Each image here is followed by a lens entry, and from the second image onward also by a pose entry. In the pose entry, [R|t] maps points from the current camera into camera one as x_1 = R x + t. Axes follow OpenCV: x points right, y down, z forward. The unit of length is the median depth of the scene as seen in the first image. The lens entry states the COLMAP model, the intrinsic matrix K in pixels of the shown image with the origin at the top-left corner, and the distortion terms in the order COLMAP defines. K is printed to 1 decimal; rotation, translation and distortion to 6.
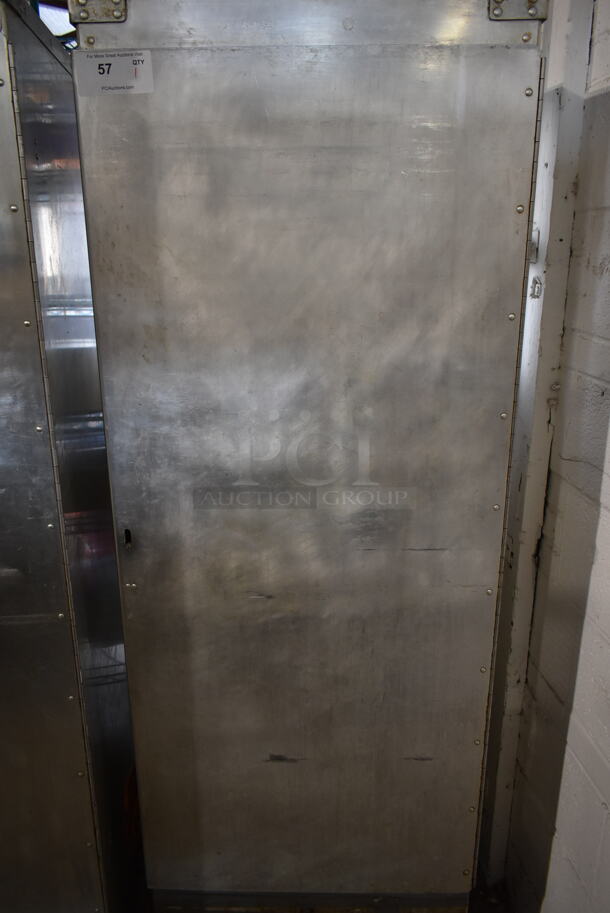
lens RADIAL K [[701.7, 0, 306.1], [0, 701.7, 459.2], [0, 0, 1]] dist [-0.016790, -0.001522]
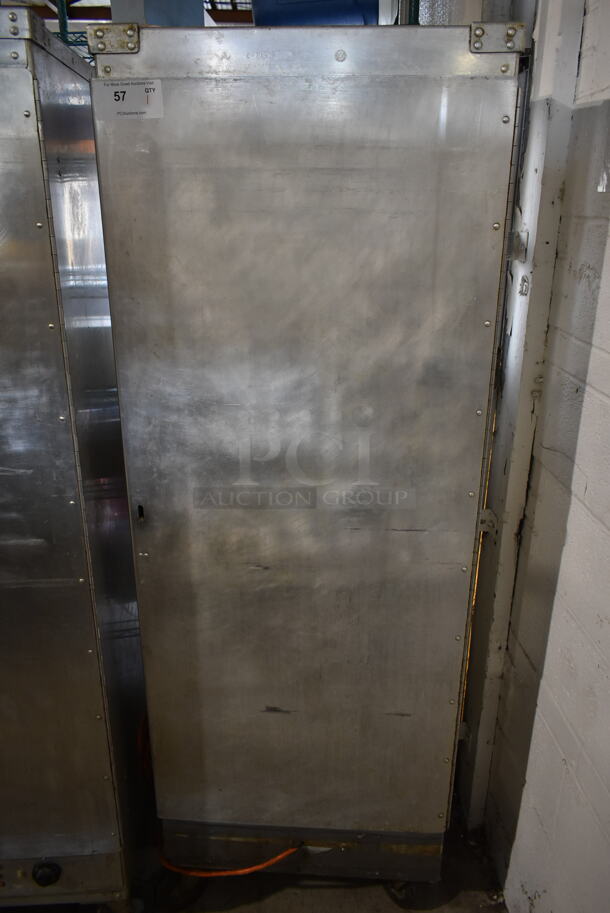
lens RADIAL K [[701.7, 0, 305.0], [0, 701.7, 457.8], [0, 0, 1]] dist [-0.016790, -0.001522]
pose [[0.999061, 0.022336, -0.037135, 0.050836], [-0.020107, 0.998036, 0.059331, -0.050272], [0.038387, -0.058529, 0.997547, -0.110569]]
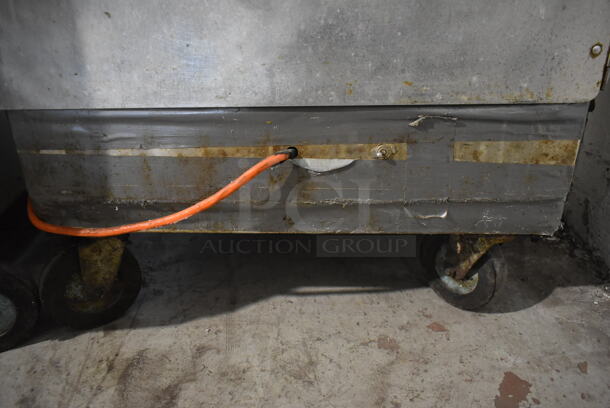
lens RADIAL K [[468.8, 0, 303.5], [0, 468.8, 204.1], [0, 0, 1]] dist [-0.016790, -0.001522]
pose [[0.999567, -0.009546, -0.027851, 0.031431], [0.014174, 0.985160, 0.171050, 0.793700], [0.025805, -0.171371, 0.984869, 0.796079]]
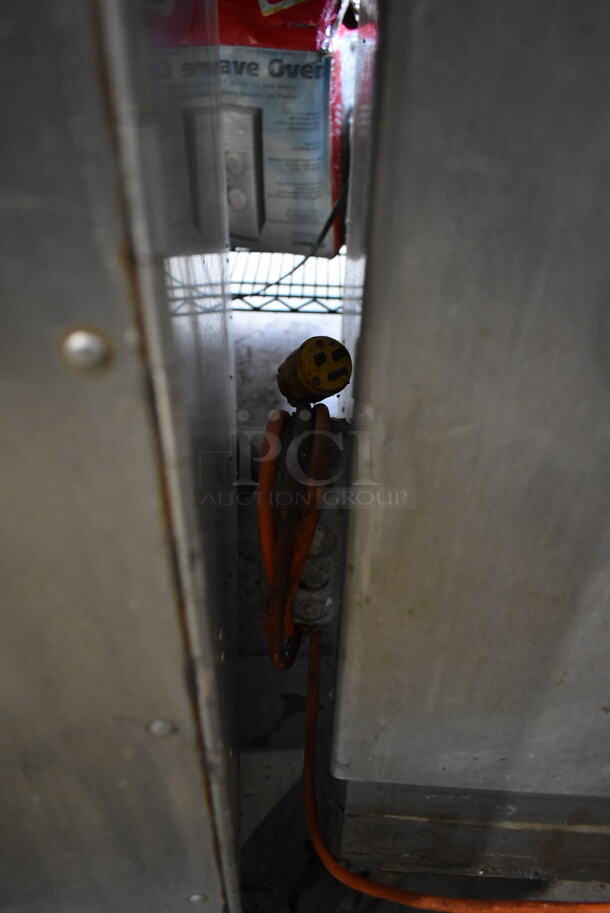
lens RADIAL K [[701.7, 0, 304.9], [0, 701.7, 456.9], [0, 0, 1]] dist [-0.016790, -0.001522]
pose [[0.999569, 0.022813, -0.018479, -0.300803], [-0.014992, 0.937820, 0.346799, 0.456317], [0.025242, -0.346373, 0.937757, 0.939446]]
